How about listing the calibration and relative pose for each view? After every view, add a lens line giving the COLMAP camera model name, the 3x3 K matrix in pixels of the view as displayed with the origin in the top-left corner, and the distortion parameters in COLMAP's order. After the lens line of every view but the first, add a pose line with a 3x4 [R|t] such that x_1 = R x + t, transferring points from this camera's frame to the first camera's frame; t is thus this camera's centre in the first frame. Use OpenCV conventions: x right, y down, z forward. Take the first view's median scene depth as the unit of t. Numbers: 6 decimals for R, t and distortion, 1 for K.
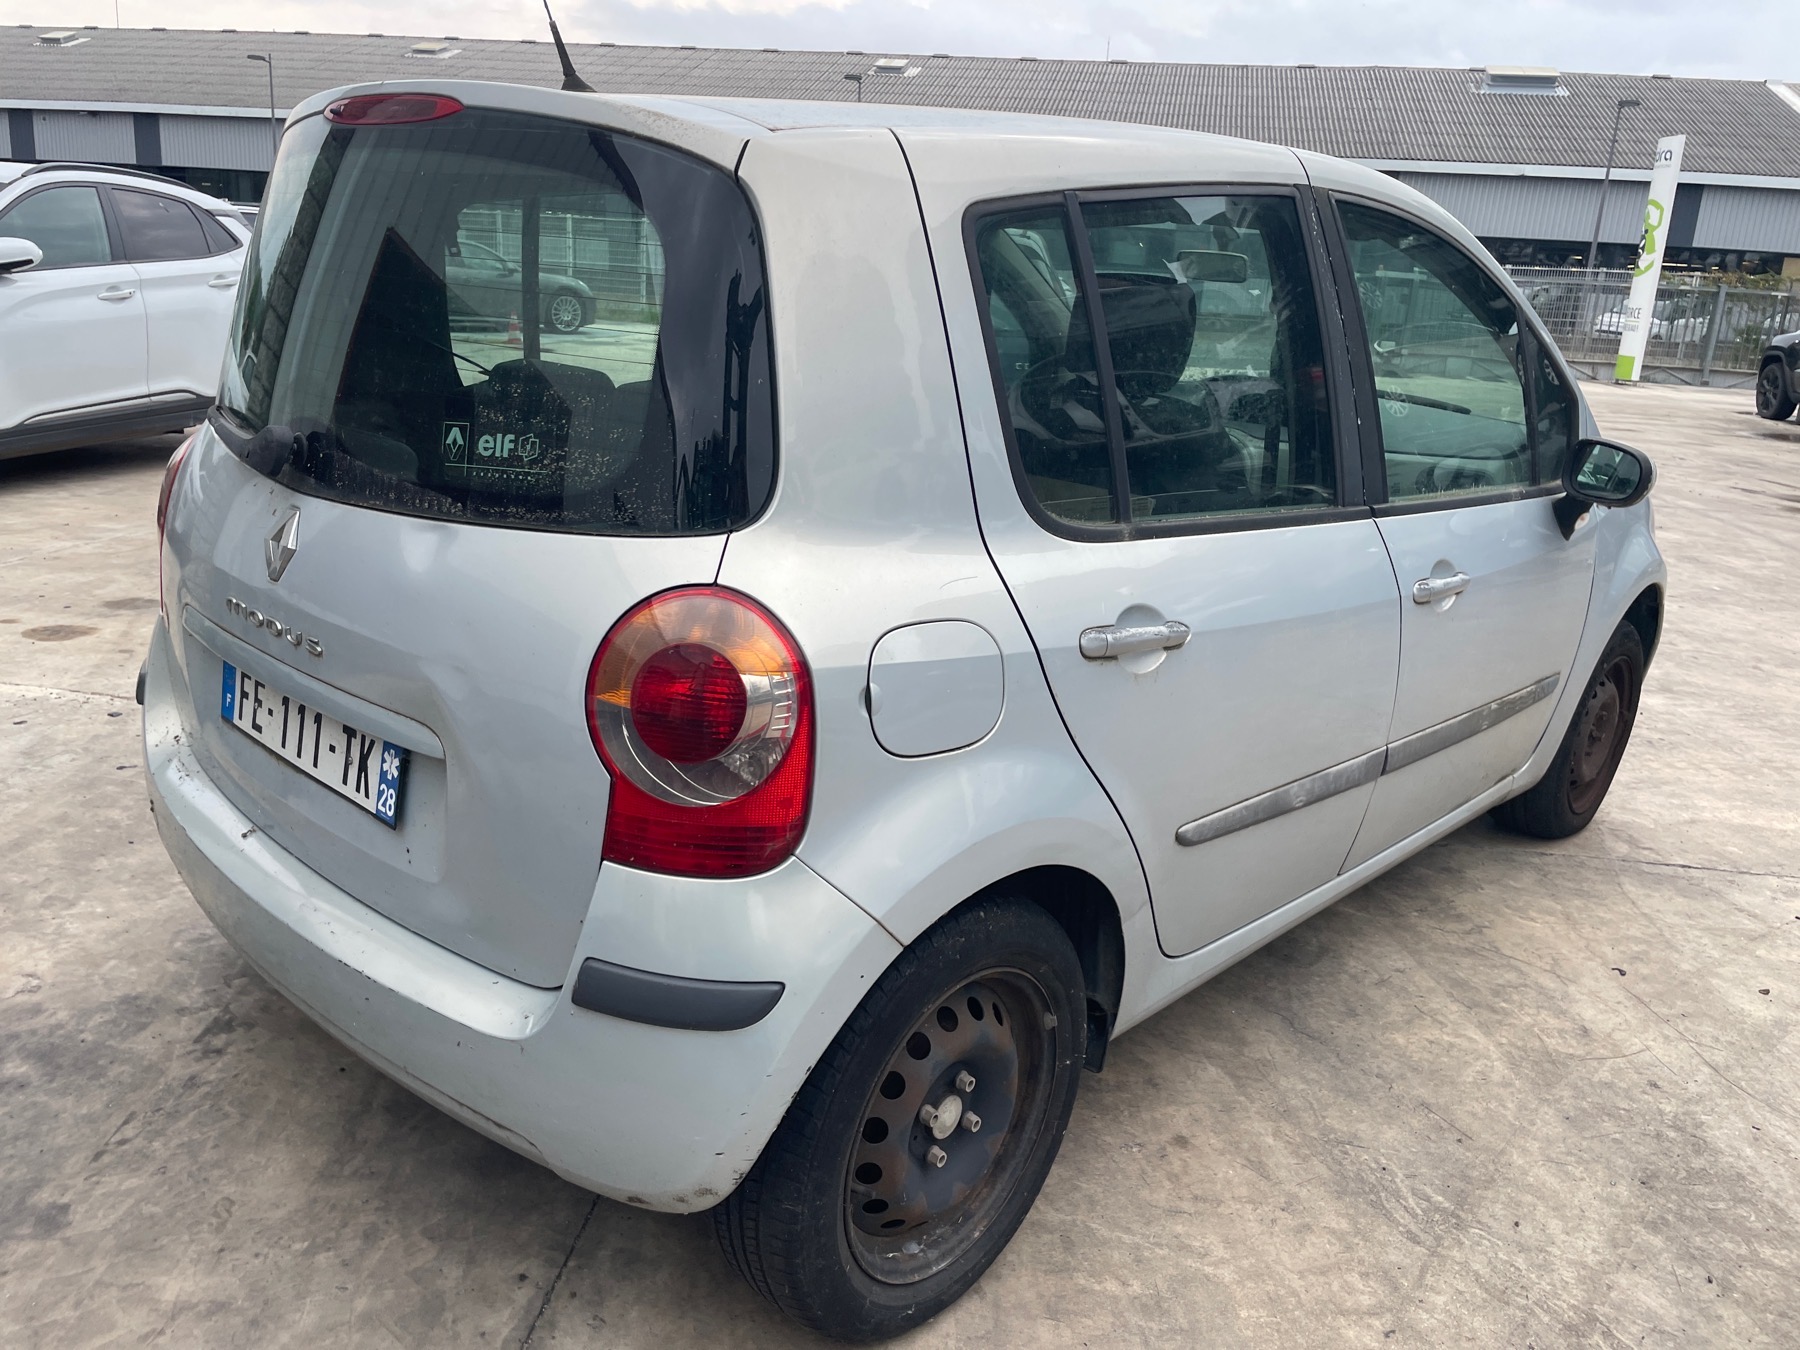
lens RADIAL K [[1363.2, 0, 900.0], [0, 1363.2, 675.0], [0, 0, 1]] dist [-0.001767, -0.027207]
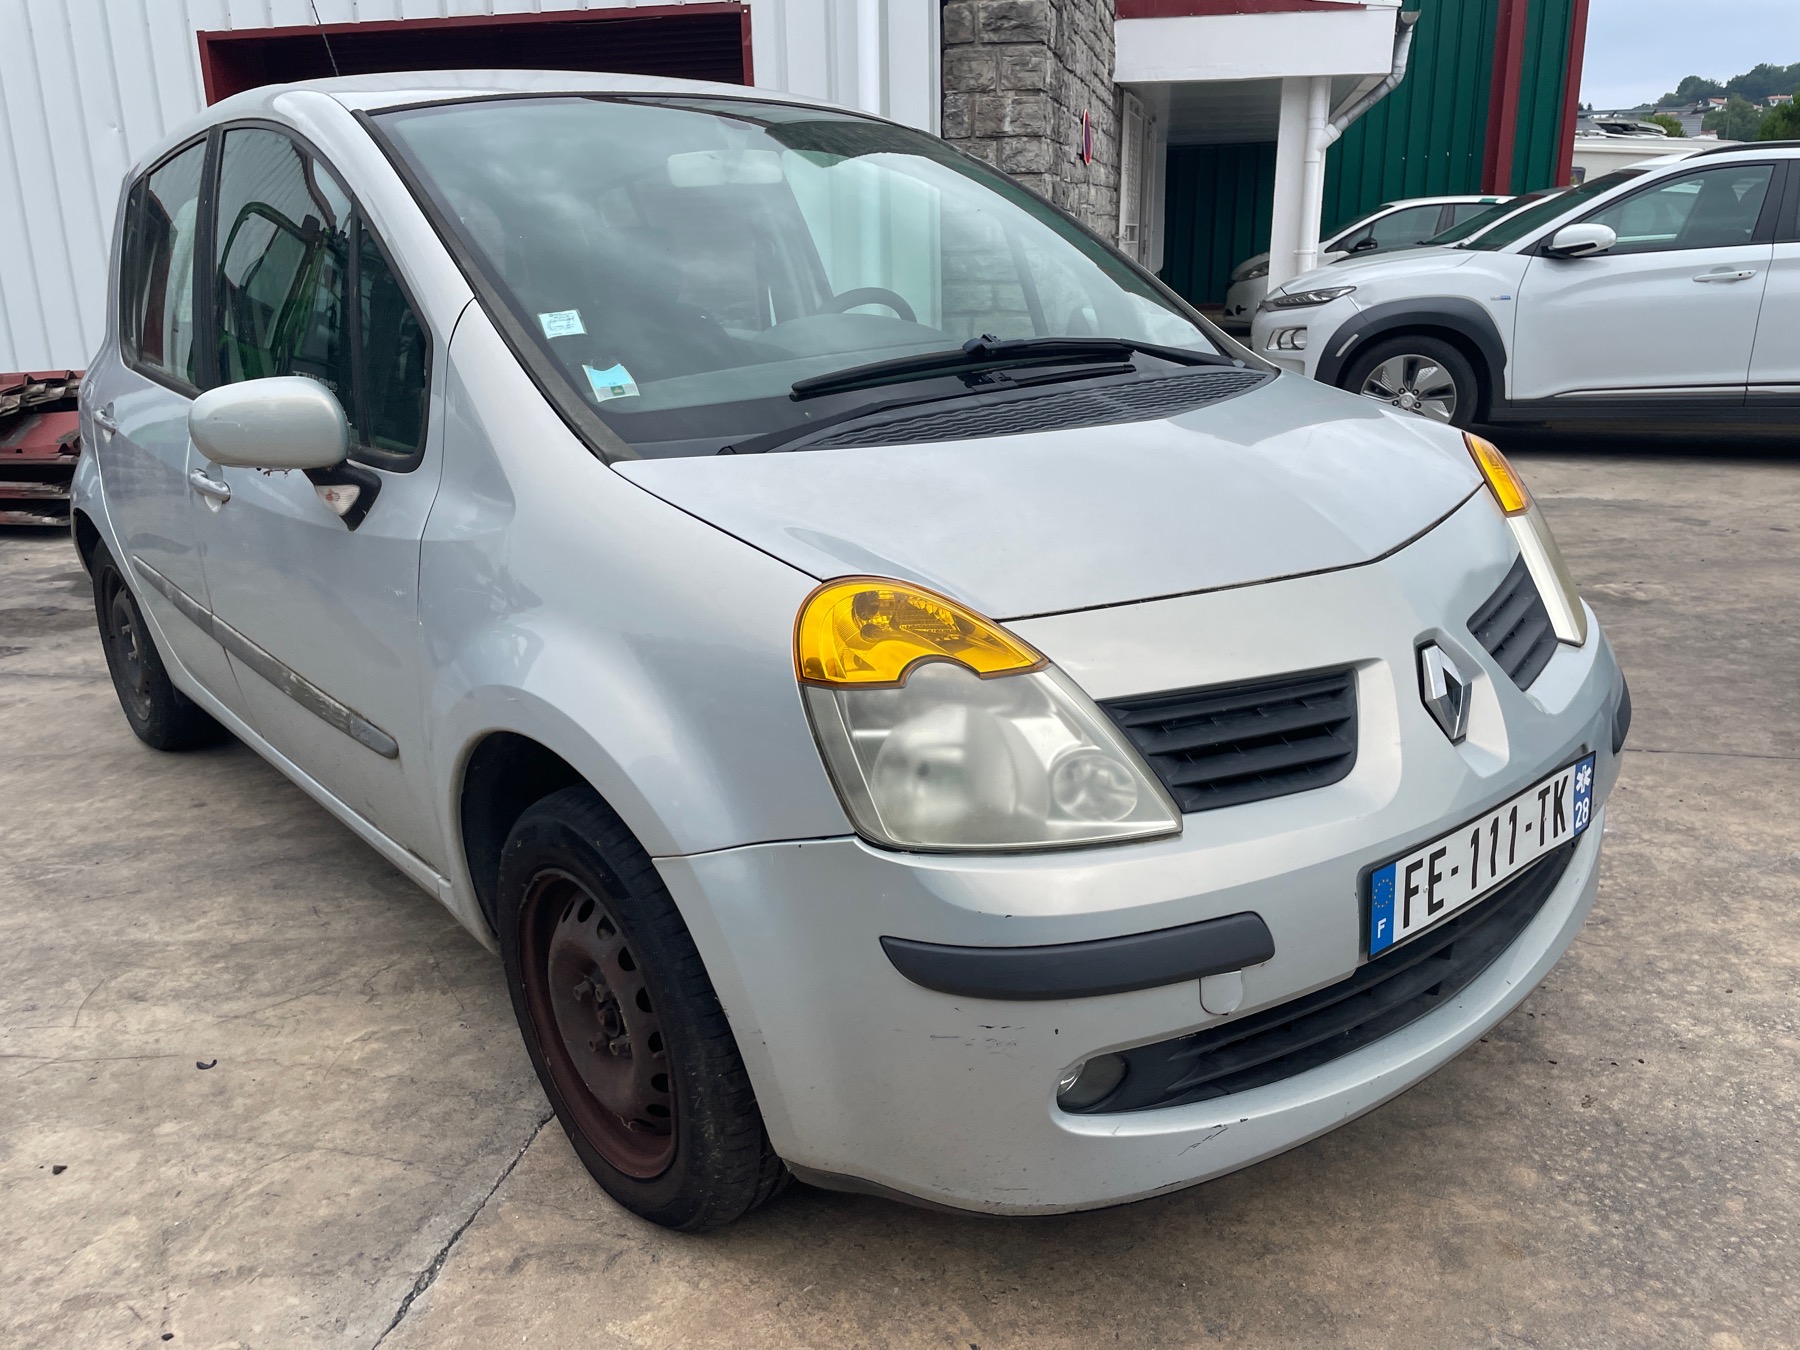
lens RADIAL K [[1363.2, 0, 900.0], [0, 1363.2, 675.0], [0, 0, 1]] dist [-0.001767, -0.027207]
pose [[-0.087432, 0.255898, -0.962742, 1.294397], [-0.267855, 0.924812, 0.270142, -0.332138], [0.959484, 0.281494, -0.012314, 1.448839]]
